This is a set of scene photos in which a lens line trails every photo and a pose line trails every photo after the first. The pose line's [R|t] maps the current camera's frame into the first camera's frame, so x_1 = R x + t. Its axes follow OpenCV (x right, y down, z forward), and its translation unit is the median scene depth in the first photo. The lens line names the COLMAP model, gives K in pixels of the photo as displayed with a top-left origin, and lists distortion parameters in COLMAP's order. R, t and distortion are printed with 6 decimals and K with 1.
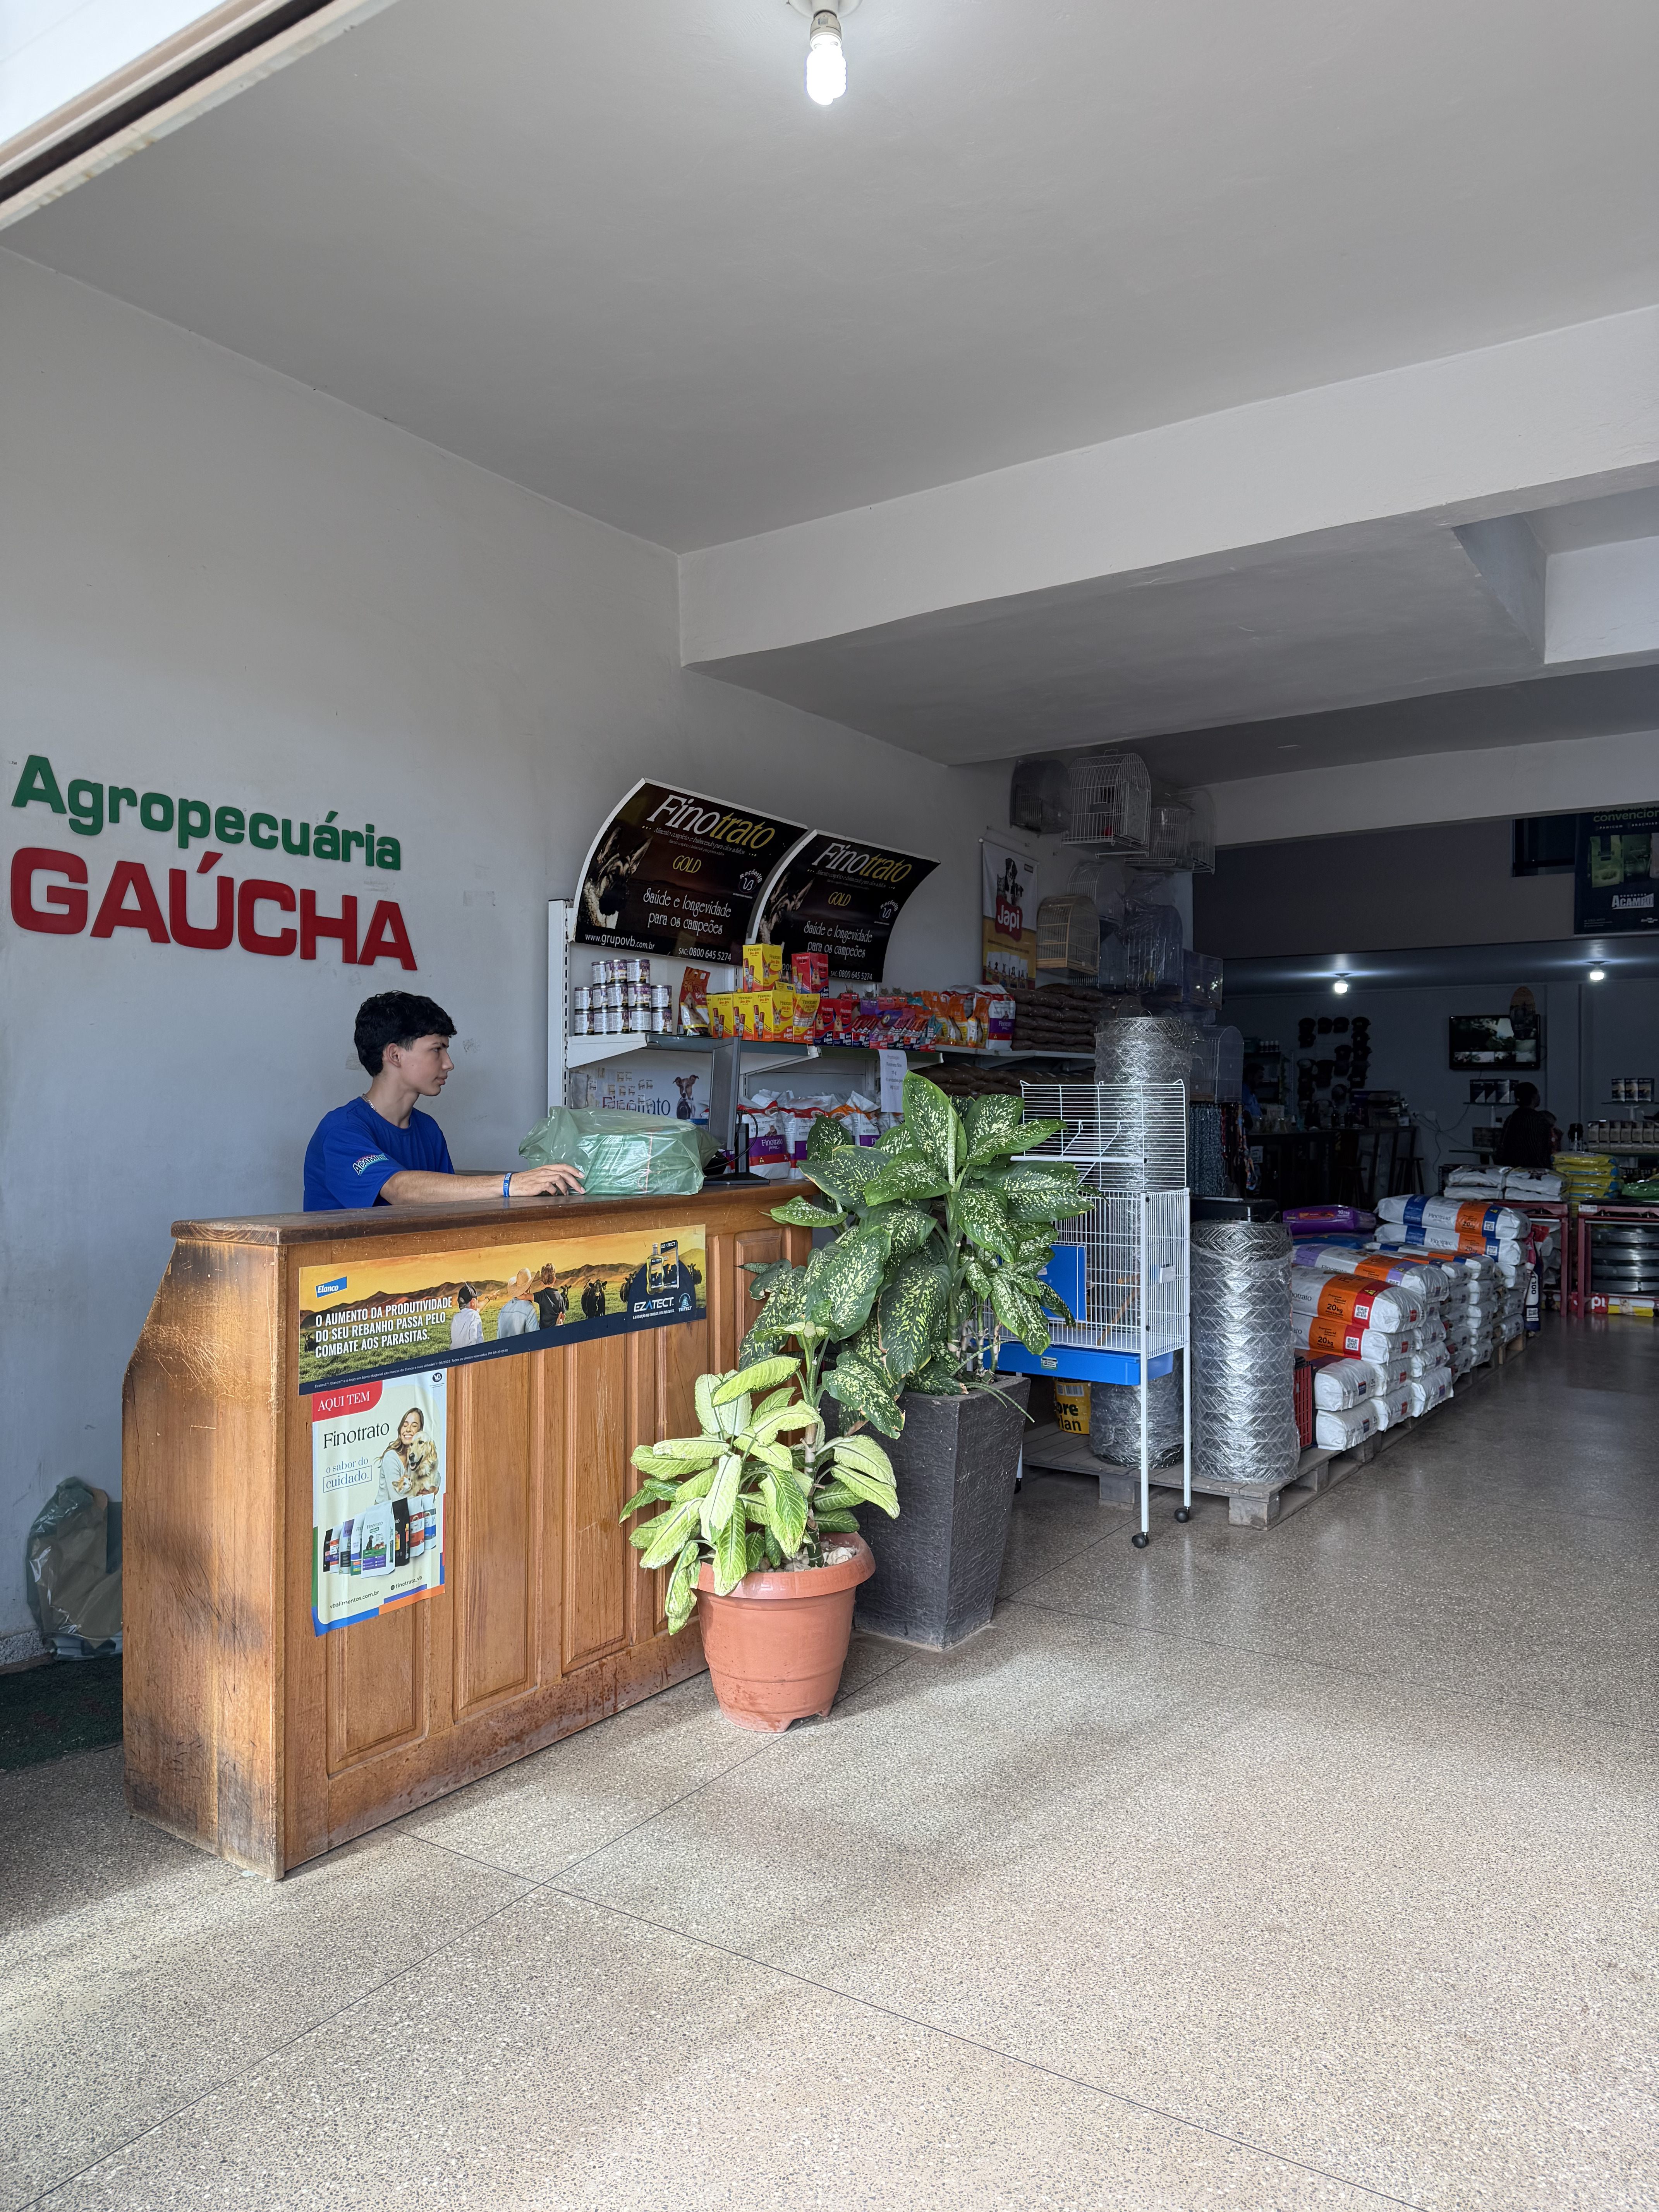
lens RADIAL K [[1562.2, 0, 821.6], [0, 1562.2, 1112.9], [0, 0, 1]] dist [0.204055, -0.357573]
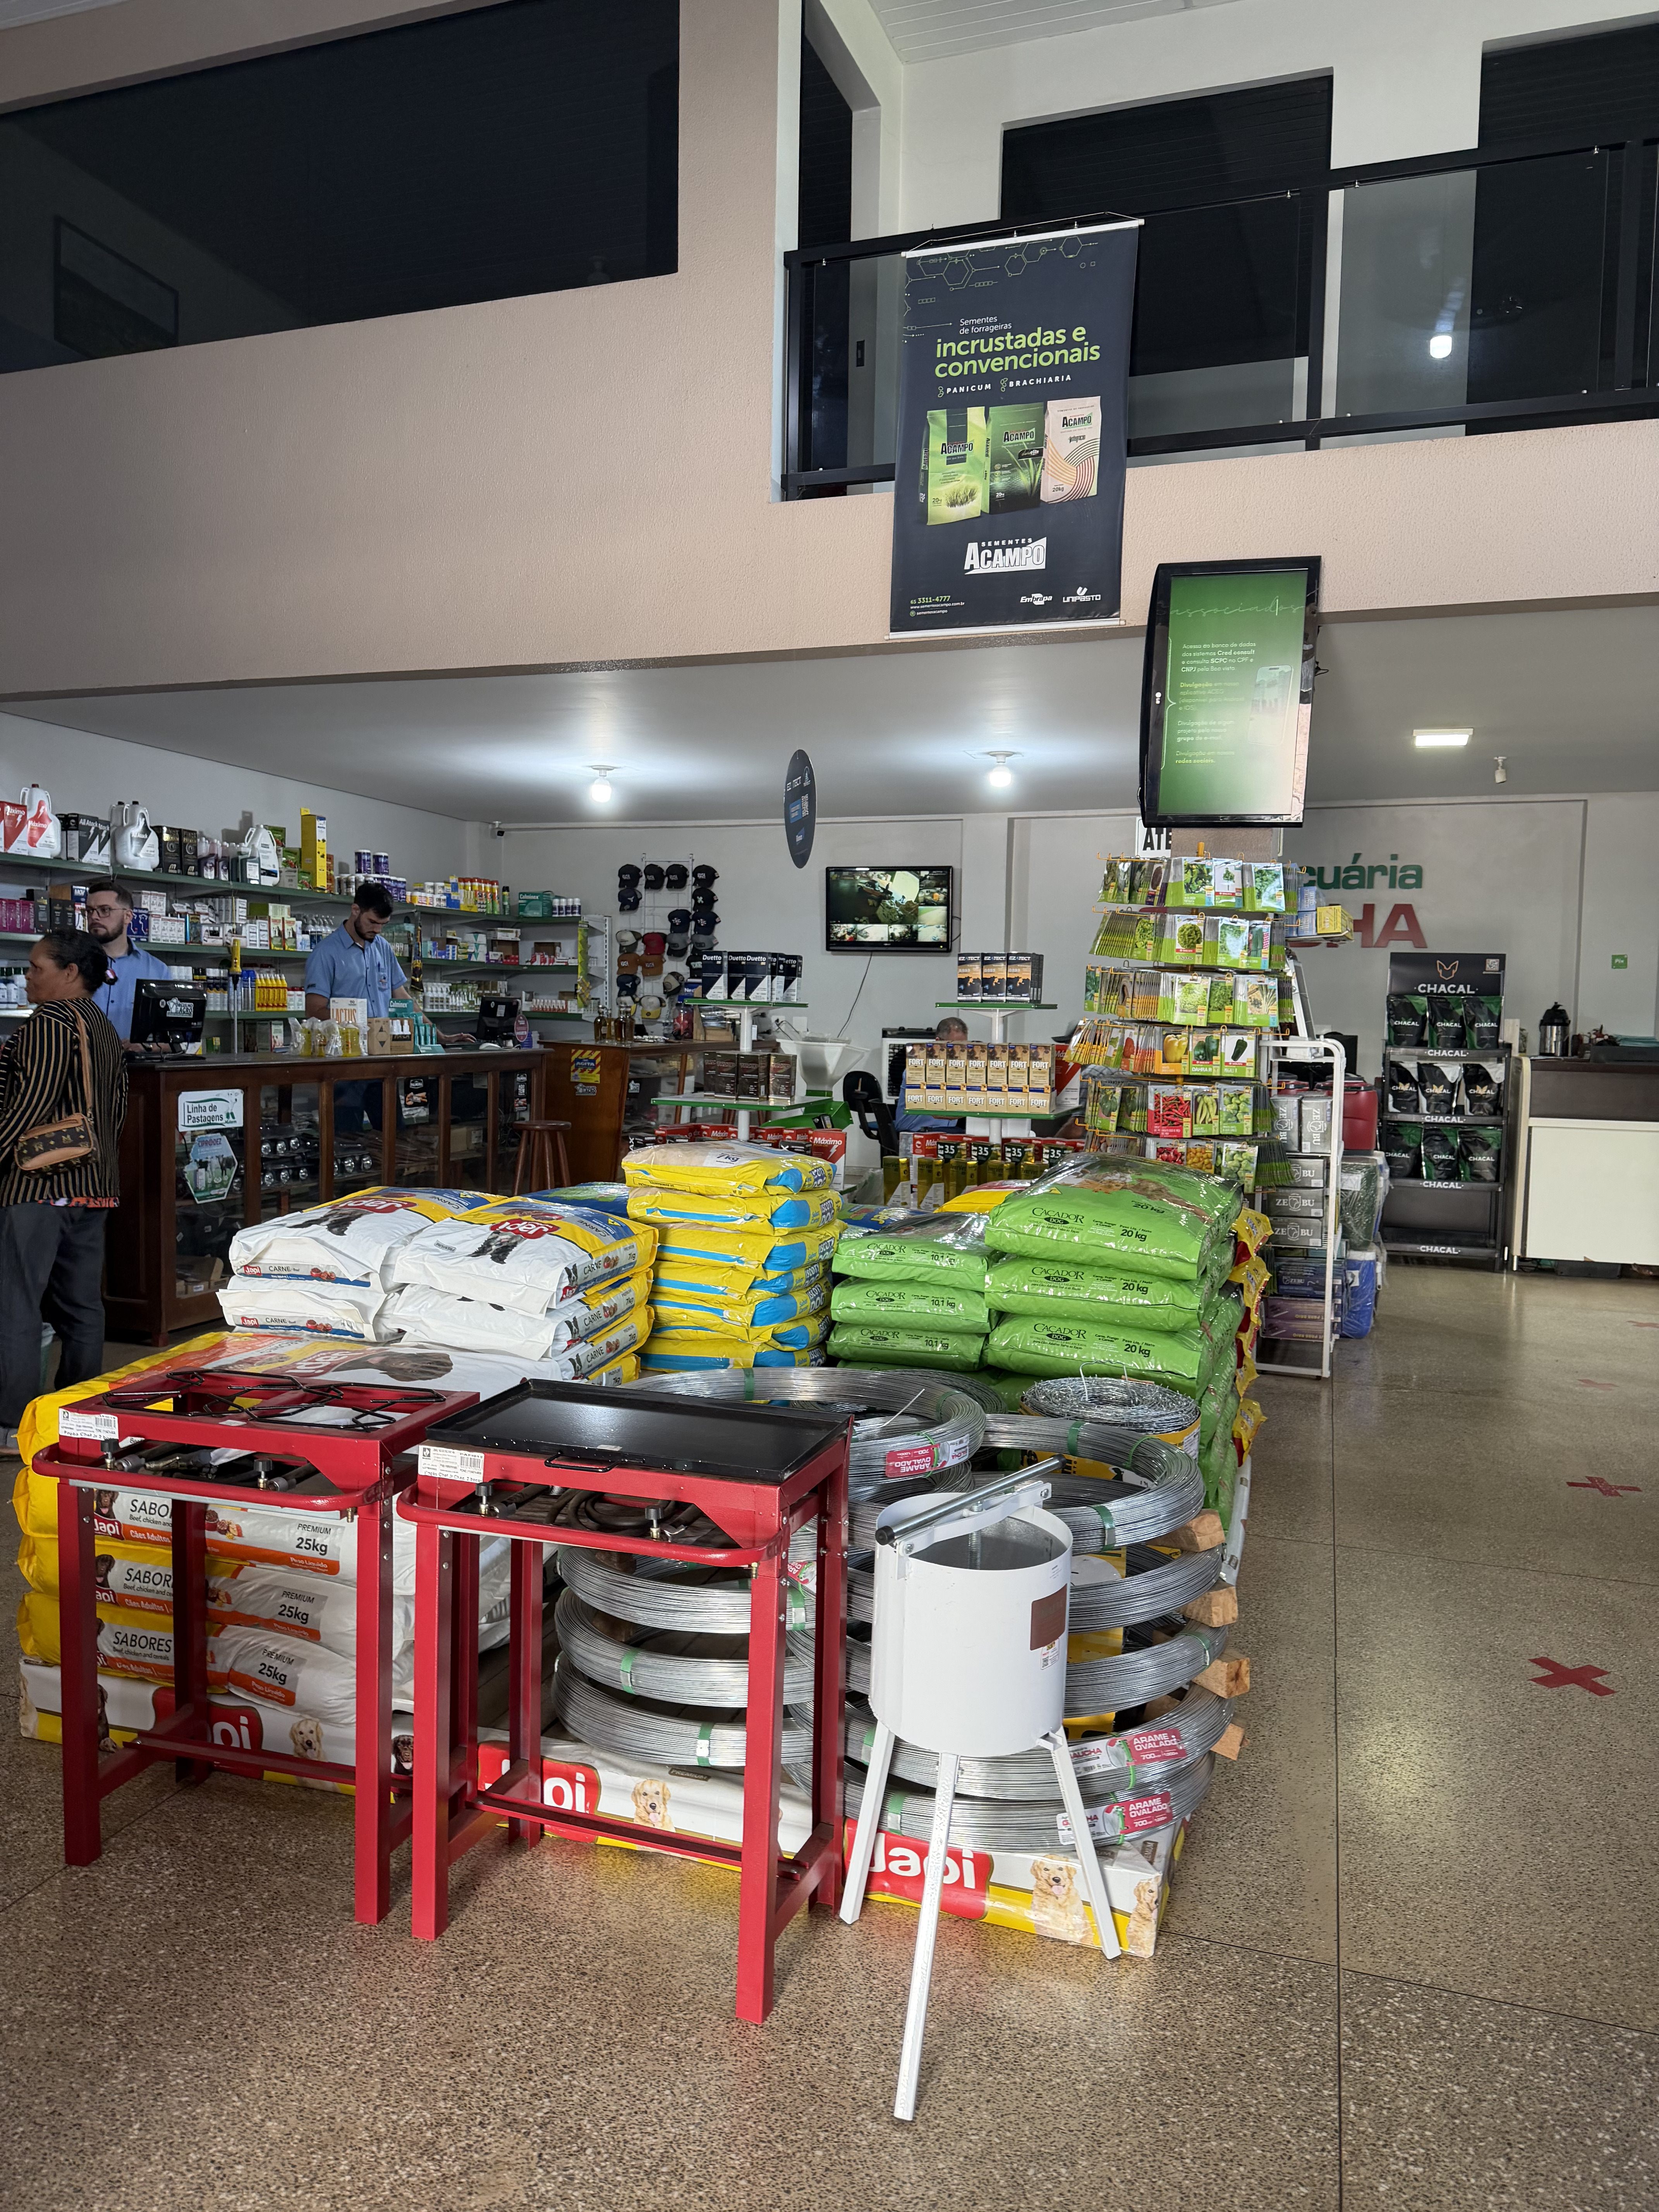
lens RADIAL K [[1562.2, 0, 821.6], [0, 1562.2, 1112.9], [0, 0, 1]] dist [0.204055, -0.357573]
pose [[0.968686, -0.002295, 0.248278, 0.239979], [-0.013469, 0.997999, 0.061777, -0.001315], [-0.247923, -0.063187, 0.966717, 0.398041]]
